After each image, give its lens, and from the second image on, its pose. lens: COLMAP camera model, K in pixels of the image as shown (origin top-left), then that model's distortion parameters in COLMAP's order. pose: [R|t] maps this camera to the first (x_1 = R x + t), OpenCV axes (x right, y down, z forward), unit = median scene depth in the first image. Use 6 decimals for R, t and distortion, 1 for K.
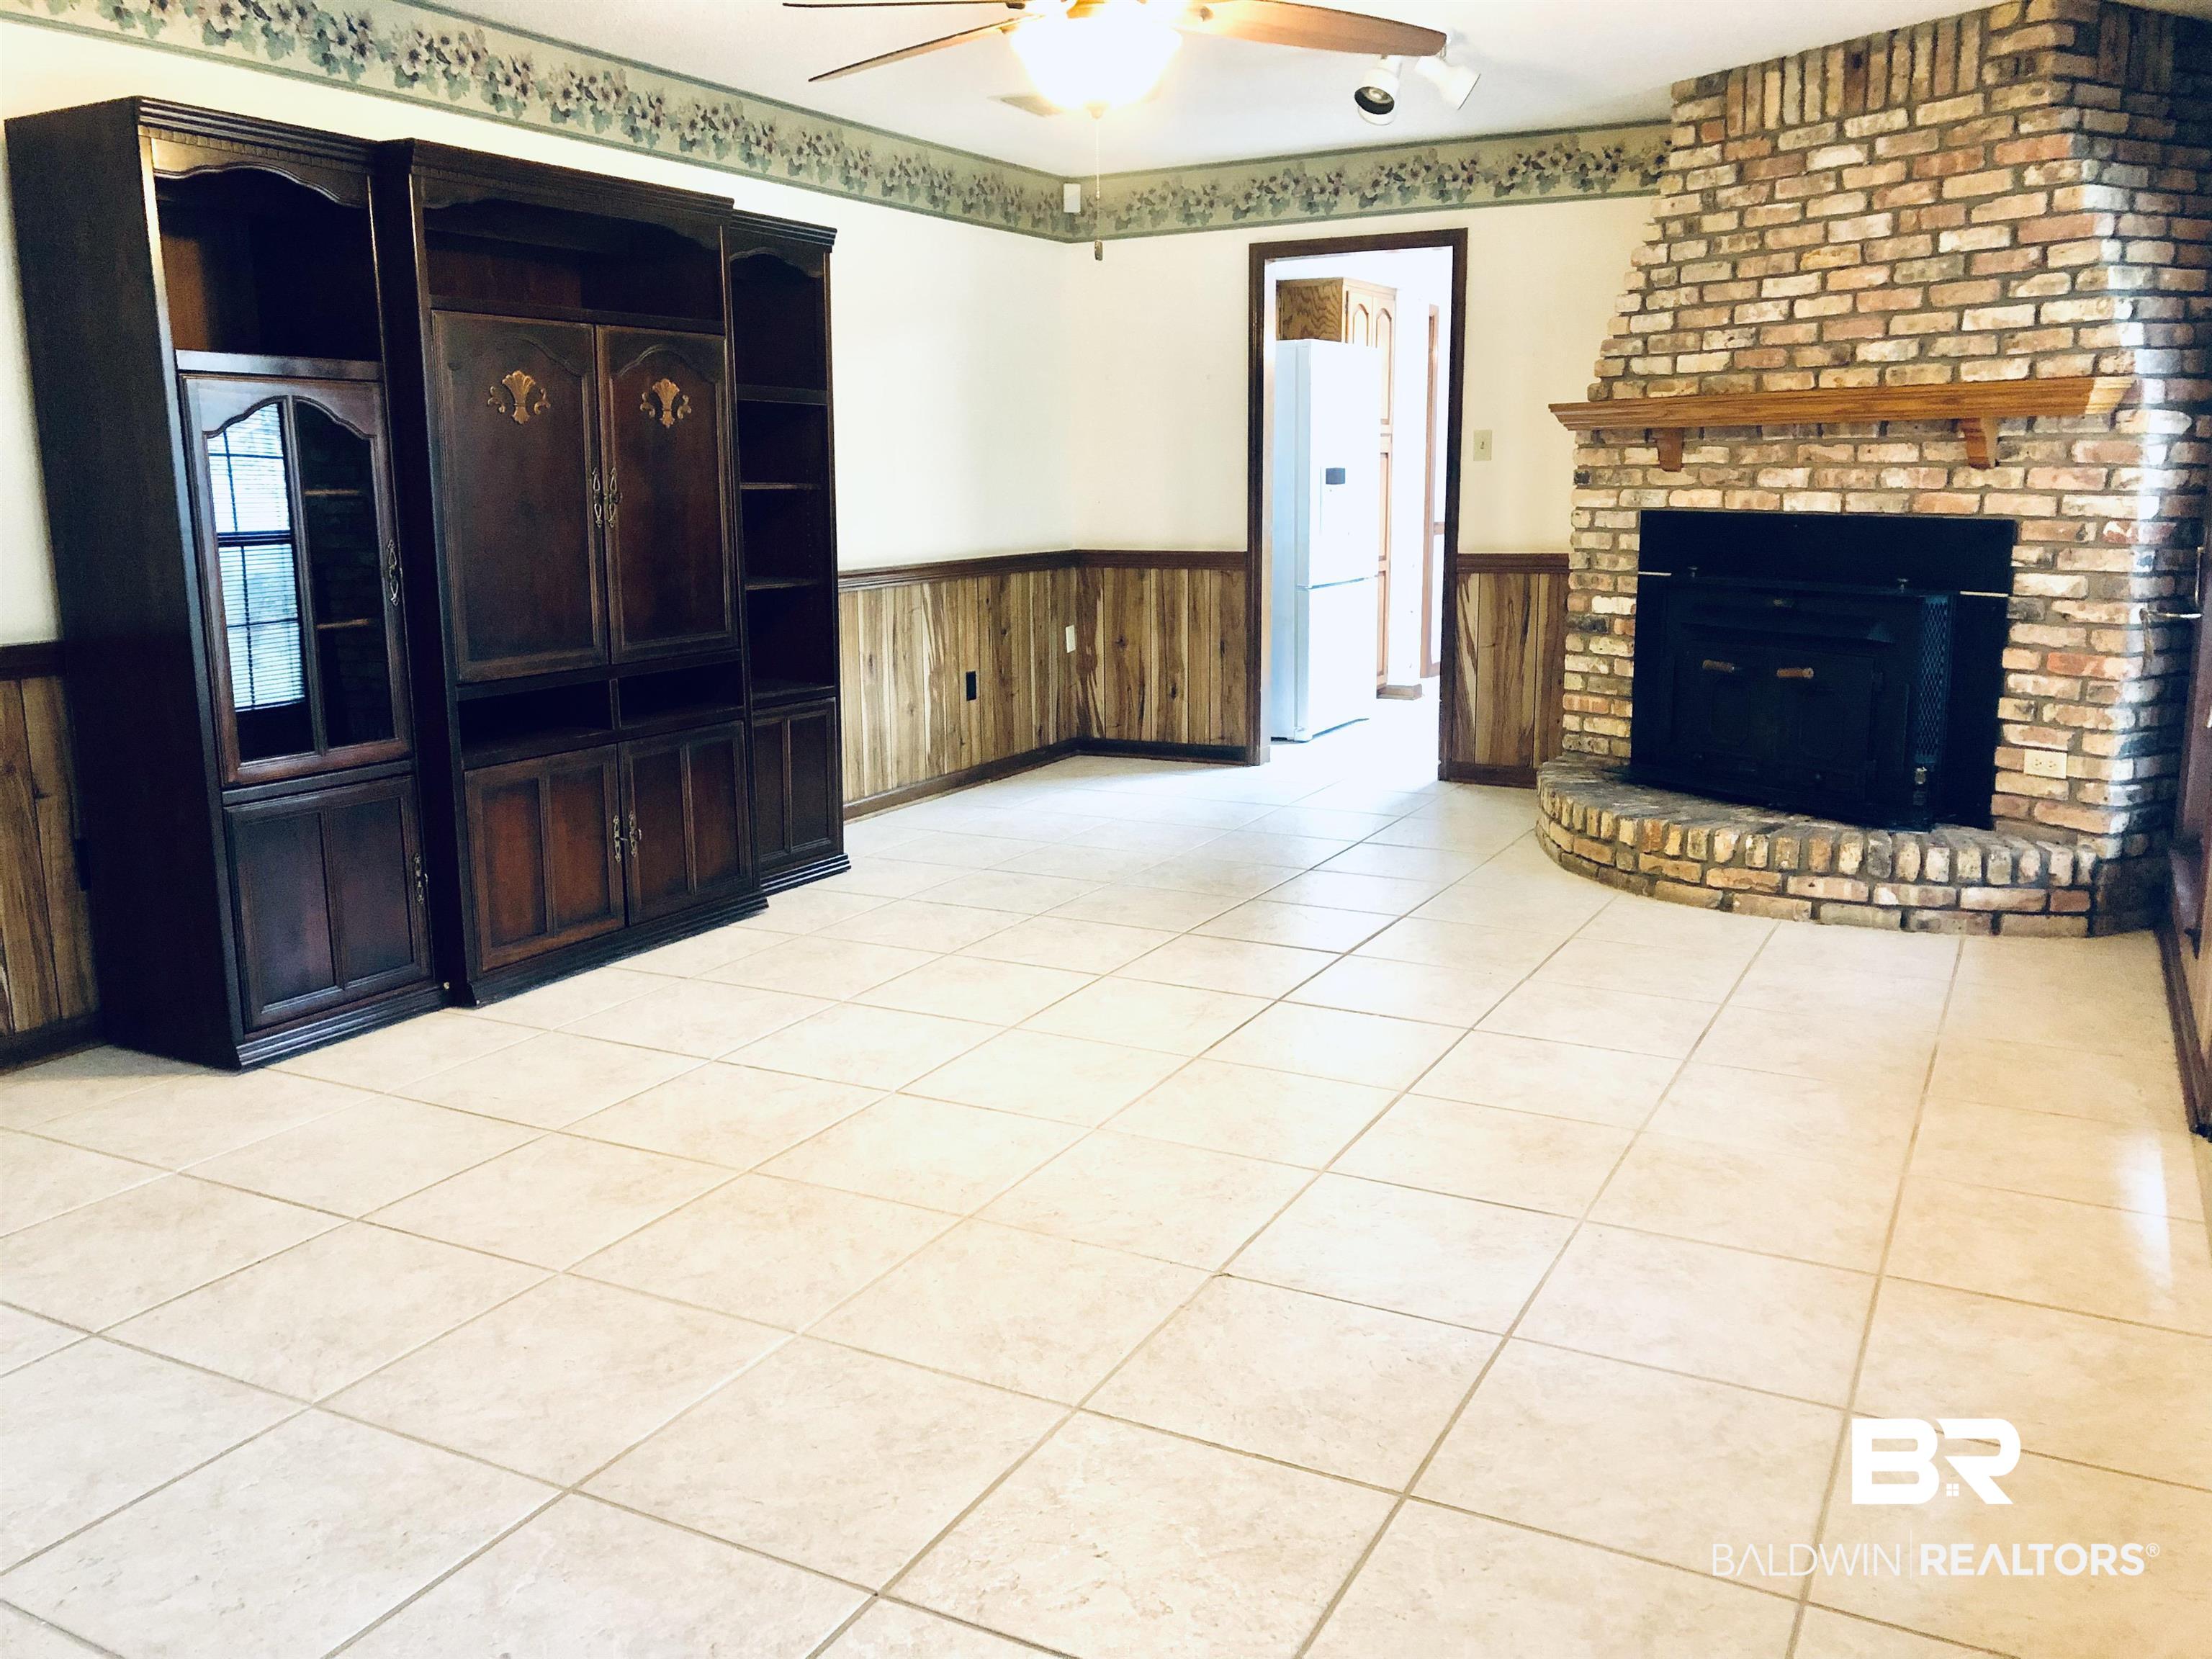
lens RADIAL K [[1817.1, 0, 1069.1], [0, 1817.1, 849.8], [0, 0, 1]] dist [-0.048621, 0.076670]
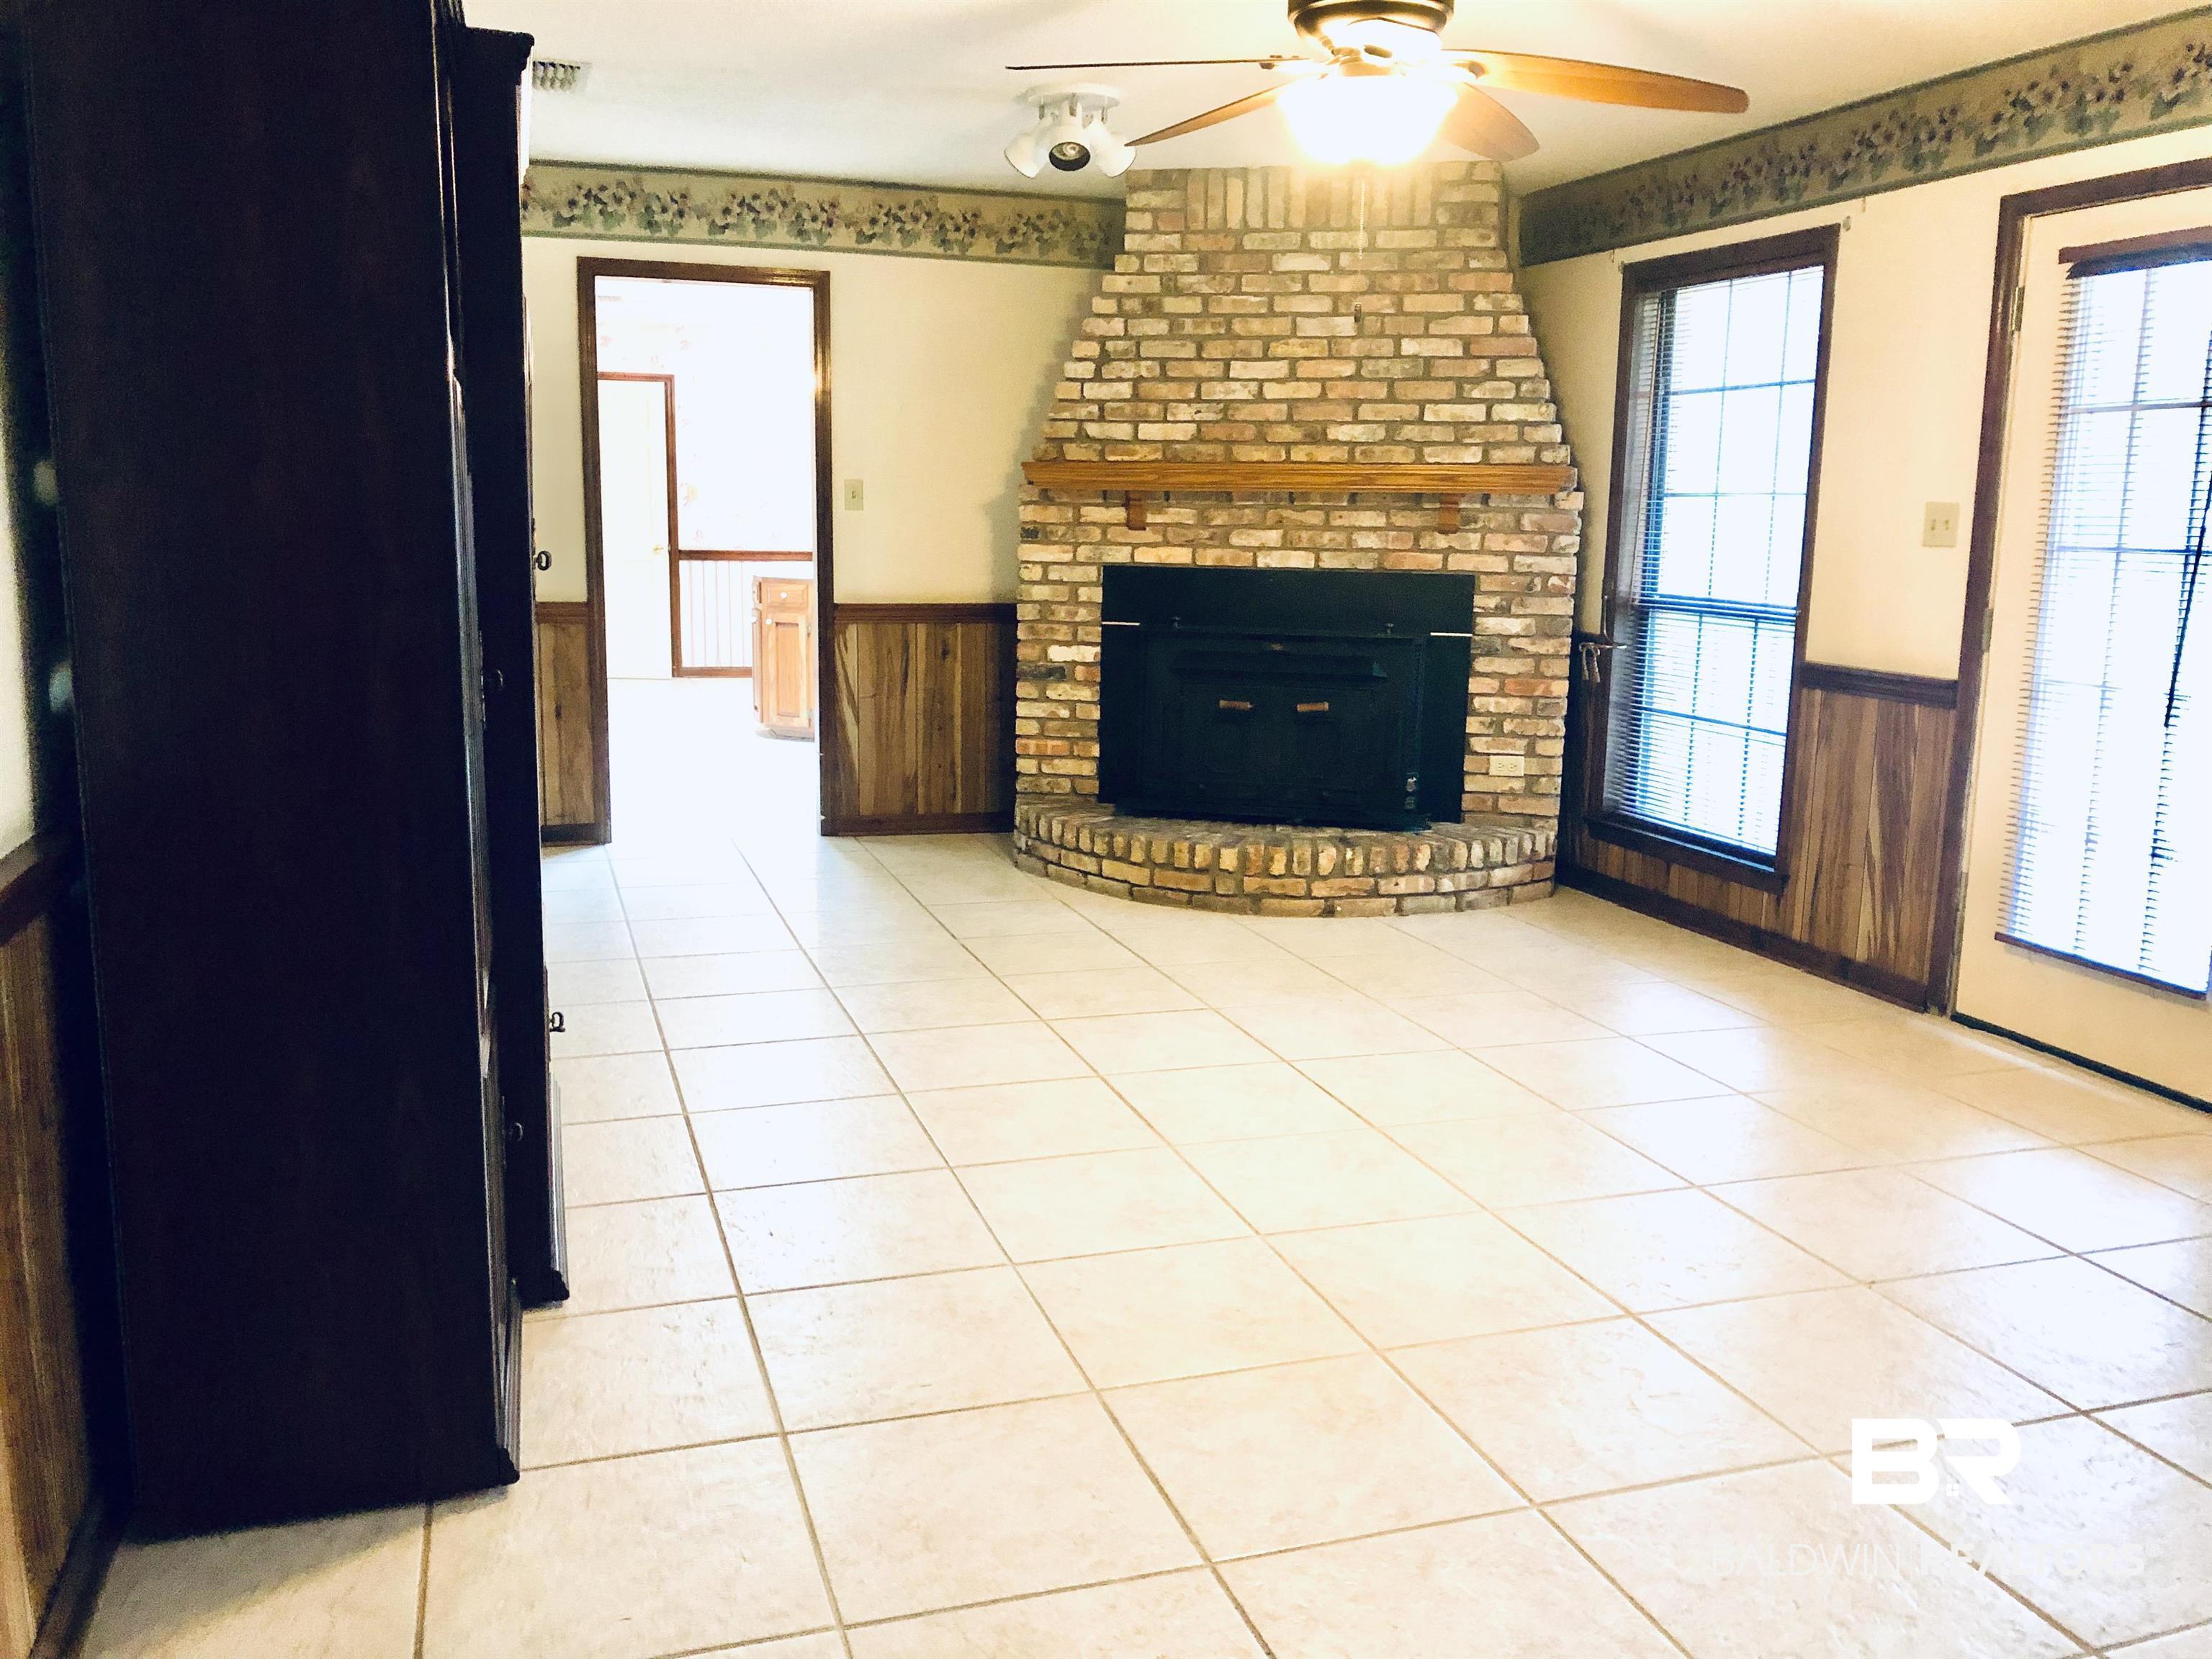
lens RADIAL K [[1767.0, 0, 1106.0], [0, 1767.0, 829.5], [0, 0, 1]] dist [0.179814, -0.592054]
pose [[0.685834, -0.105124, 0.720125, -0.522837], [0.123805, 0.991942, 0.026894, -0.066867], [-0.717150, 0.070711, 0.693323, 0.310616]]
